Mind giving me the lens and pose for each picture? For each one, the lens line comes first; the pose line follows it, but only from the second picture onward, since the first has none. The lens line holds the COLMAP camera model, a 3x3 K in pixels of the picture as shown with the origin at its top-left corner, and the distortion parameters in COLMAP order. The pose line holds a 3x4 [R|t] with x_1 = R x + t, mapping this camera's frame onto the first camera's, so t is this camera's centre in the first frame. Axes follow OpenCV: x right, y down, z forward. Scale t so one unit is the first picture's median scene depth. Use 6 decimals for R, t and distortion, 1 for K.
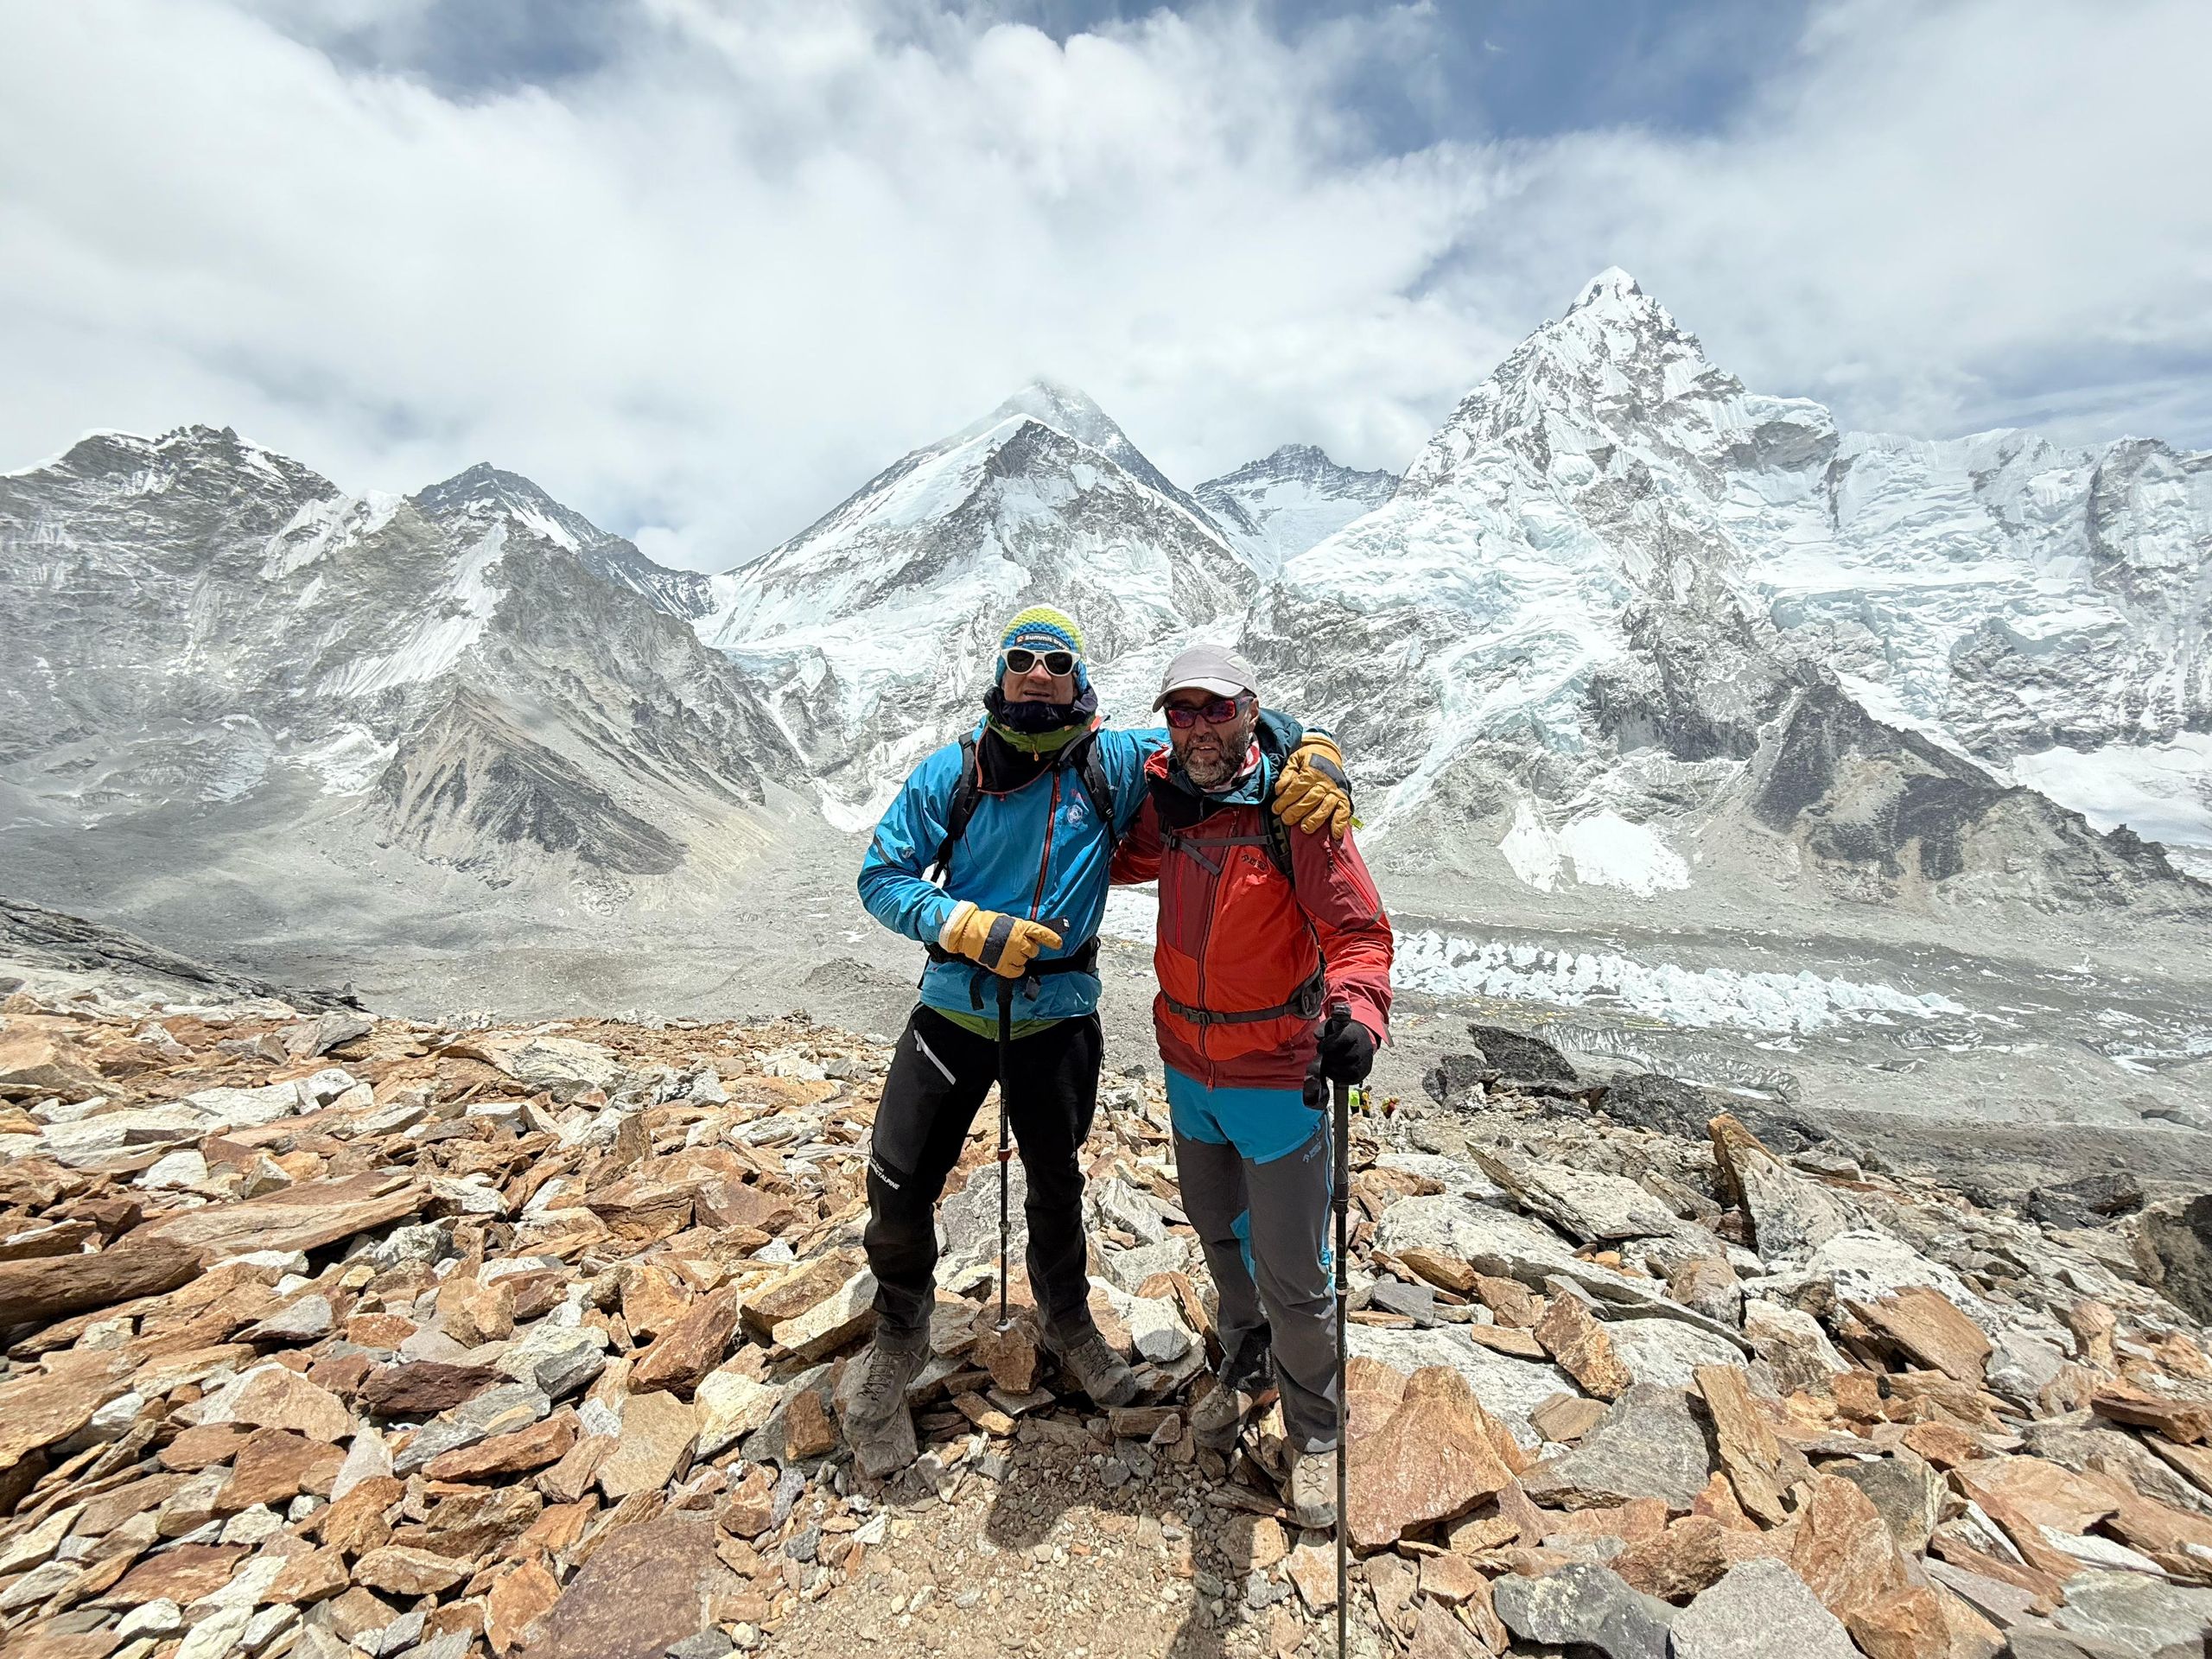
lens RADIAL K [[872.9, 0, 1104.0], [0, 872.9, 831.7], [0, 0, 1]] dist [-0.000846, -0.002778]
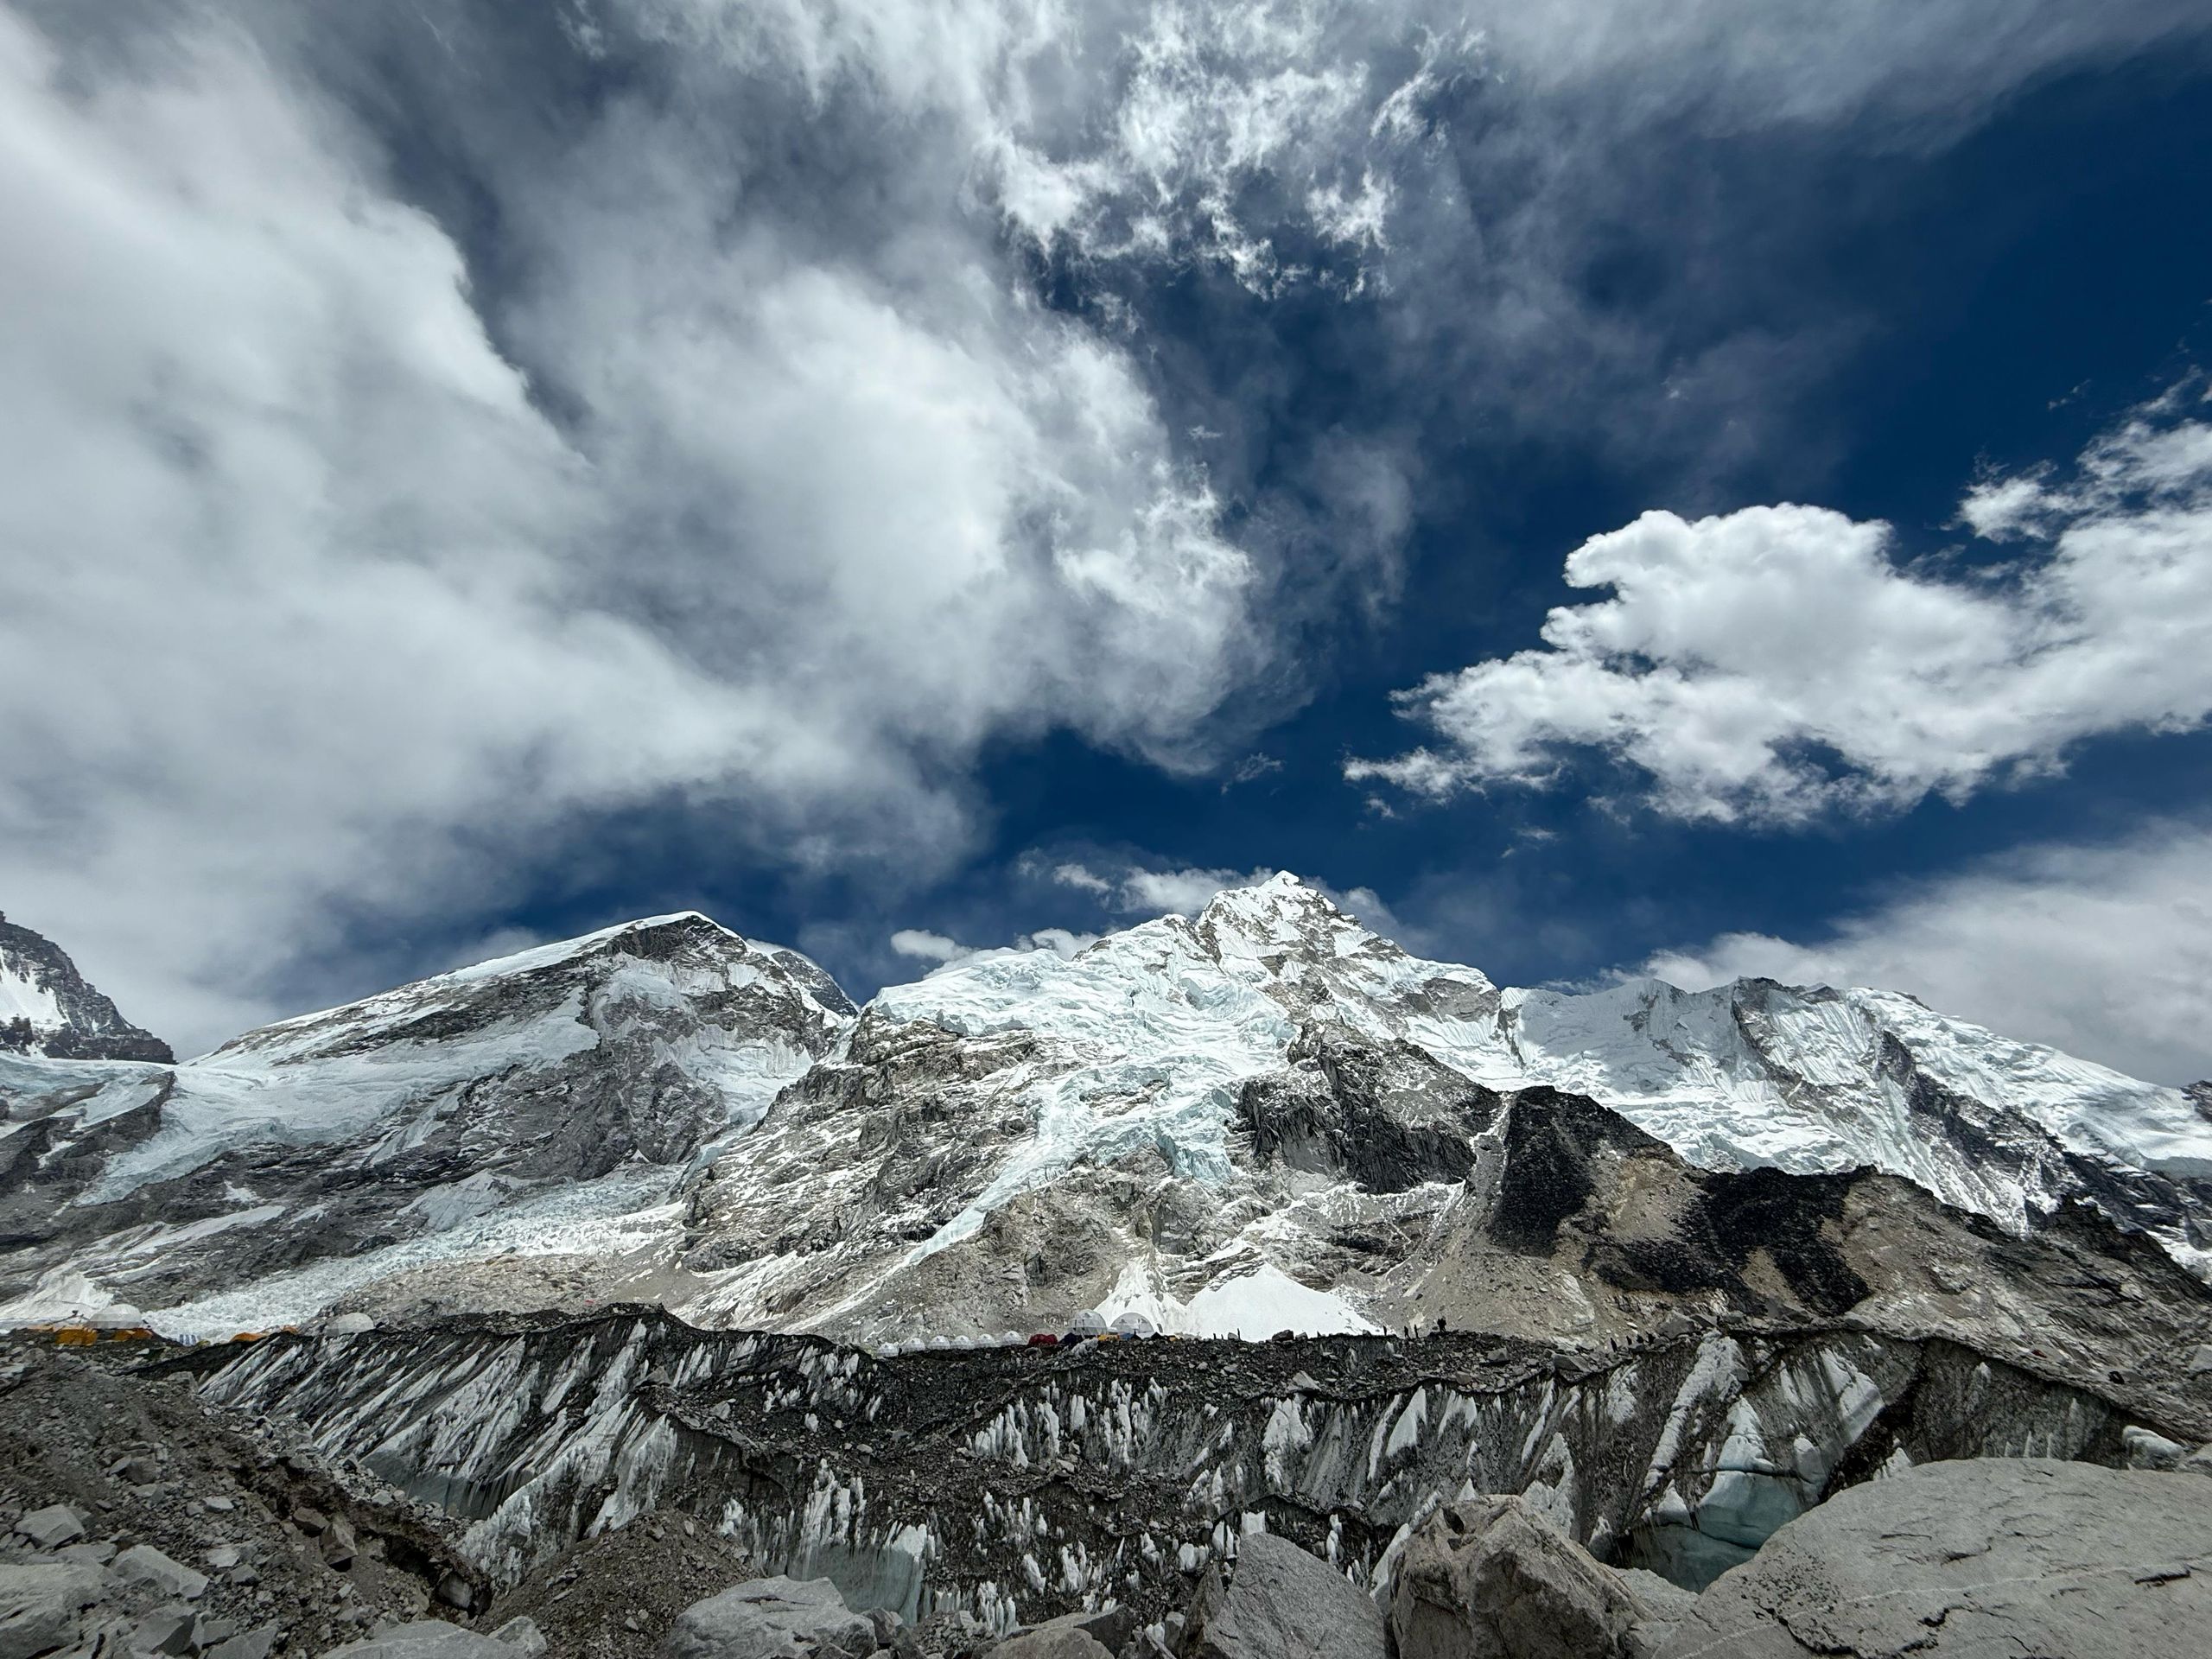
lens RADIAL K [[872.9, 0, 1104.0], [0, 872.9, 831.7], [0, 0, 1]] dist [-0.000846, -0.002778]
pose [[0.971785, 0.157465, 0.175607, 0.266184], [0.000404, 0.743405, -0.668841, 0.112607], [-0.235866, 0.650041, 0.722367, 0.353493]]
